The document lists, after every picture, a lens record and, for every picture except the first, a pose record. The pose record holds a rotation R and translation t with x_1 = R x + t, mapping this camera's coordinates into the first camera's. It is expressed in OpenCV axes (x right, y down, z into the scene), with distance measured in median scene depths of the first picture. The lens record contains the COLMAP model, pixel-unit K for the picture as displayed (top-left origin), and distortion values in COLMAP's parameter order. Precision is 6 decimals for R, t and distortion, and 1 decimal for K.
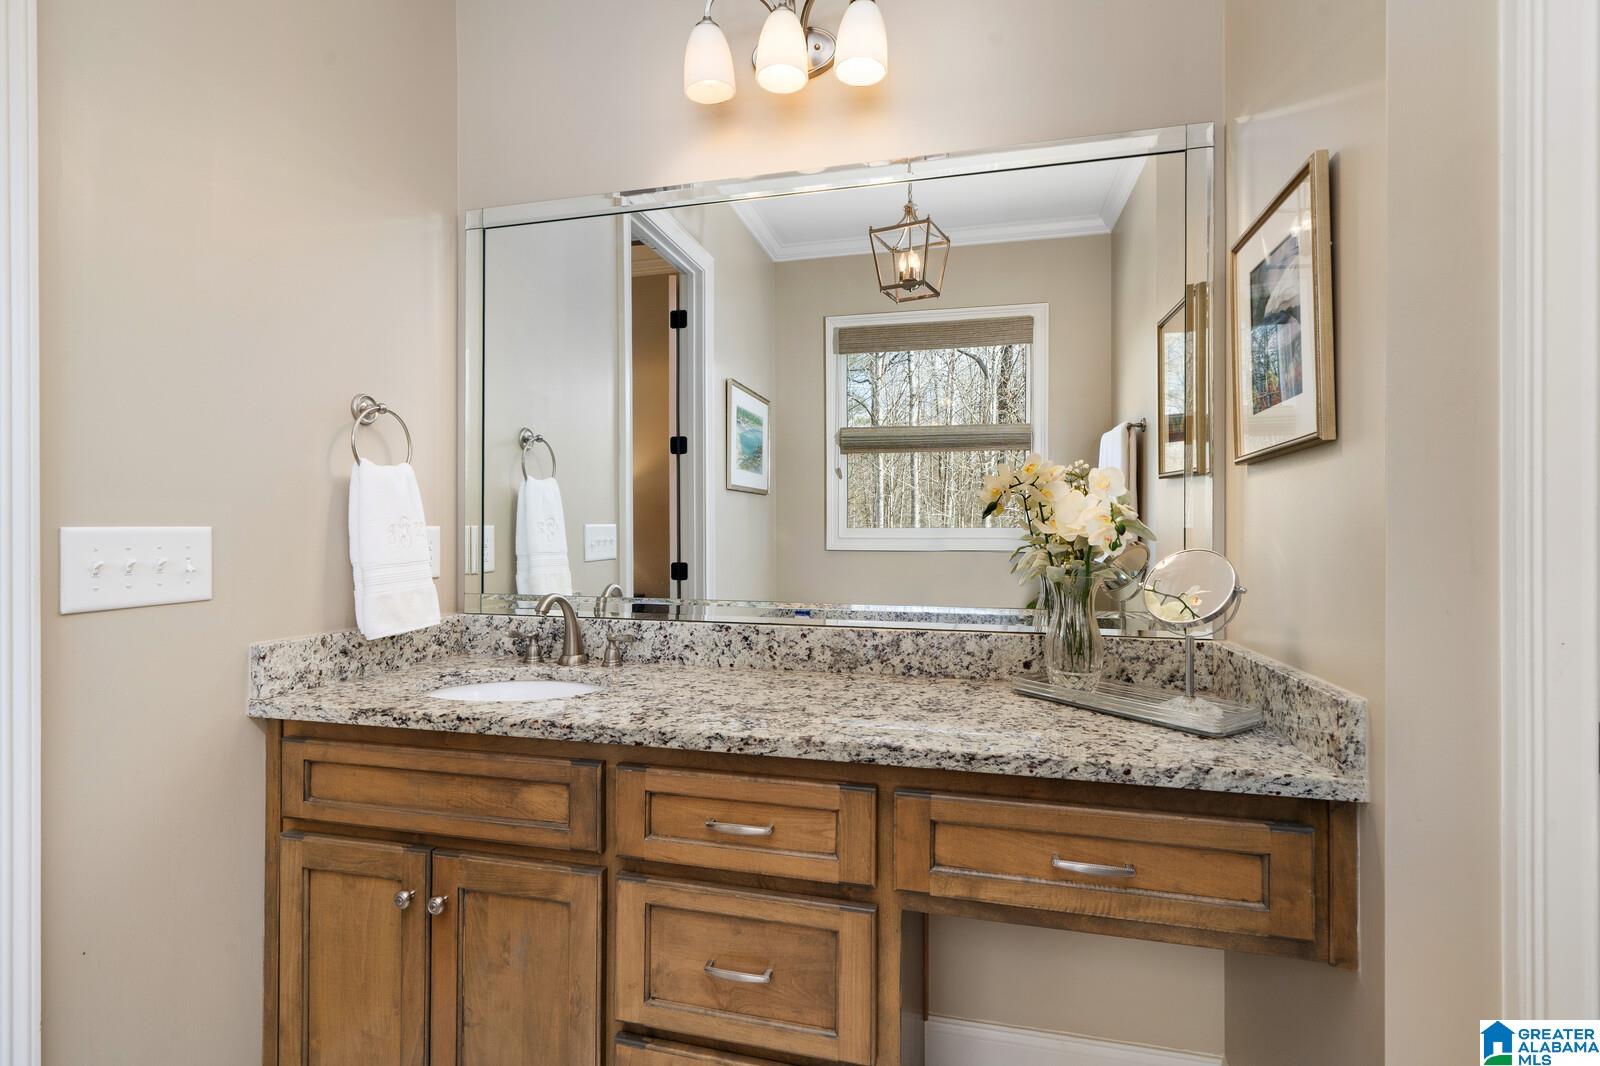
lens RADIAL K [[750.6, 0, 801.7], [0, 750.6, 521.3], [0, 0, 1]] dist [0.003644, 0.000075]
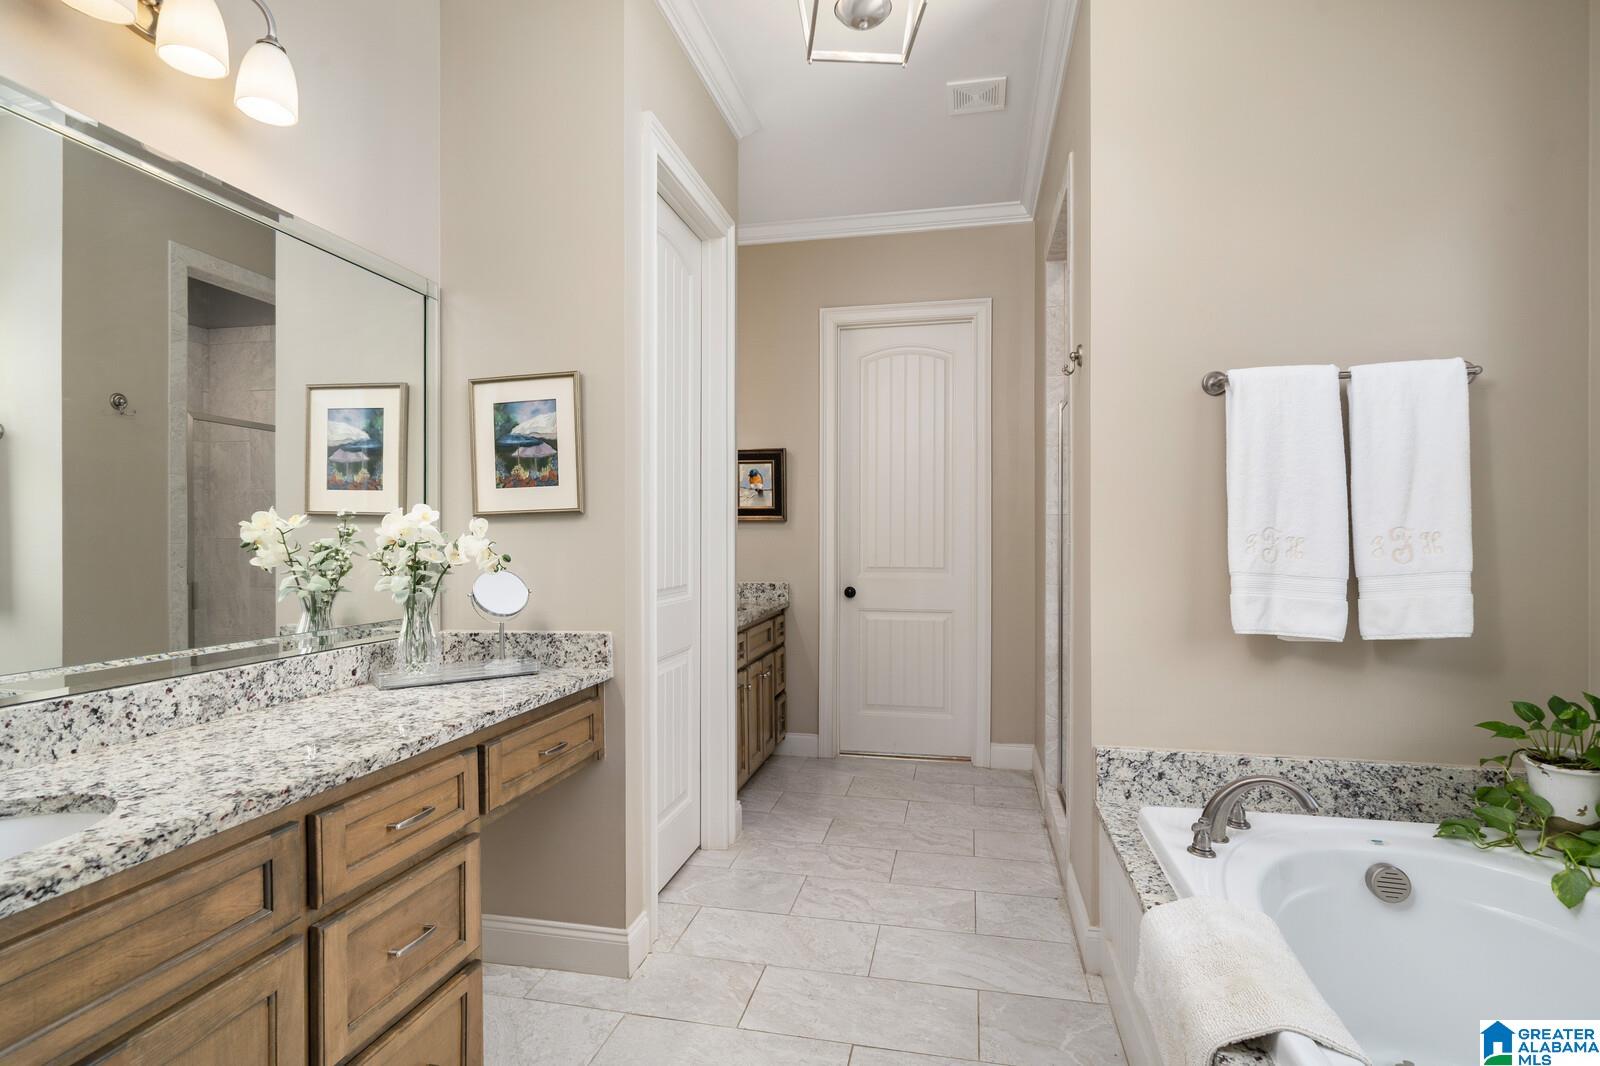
lens RADIAL K [[816.6, 0, 798.3], [0, 816.6, 537.3], [0, 0, 1]] dist [-0.000815, -0.000403]
pose [[-0.036683, 0.001519, 0.999326, -1.130754], [0.003346, 0.999993, -0.001397, -0.024373], [-0.999321, 0.003293, -0.036687, 0.359720]]
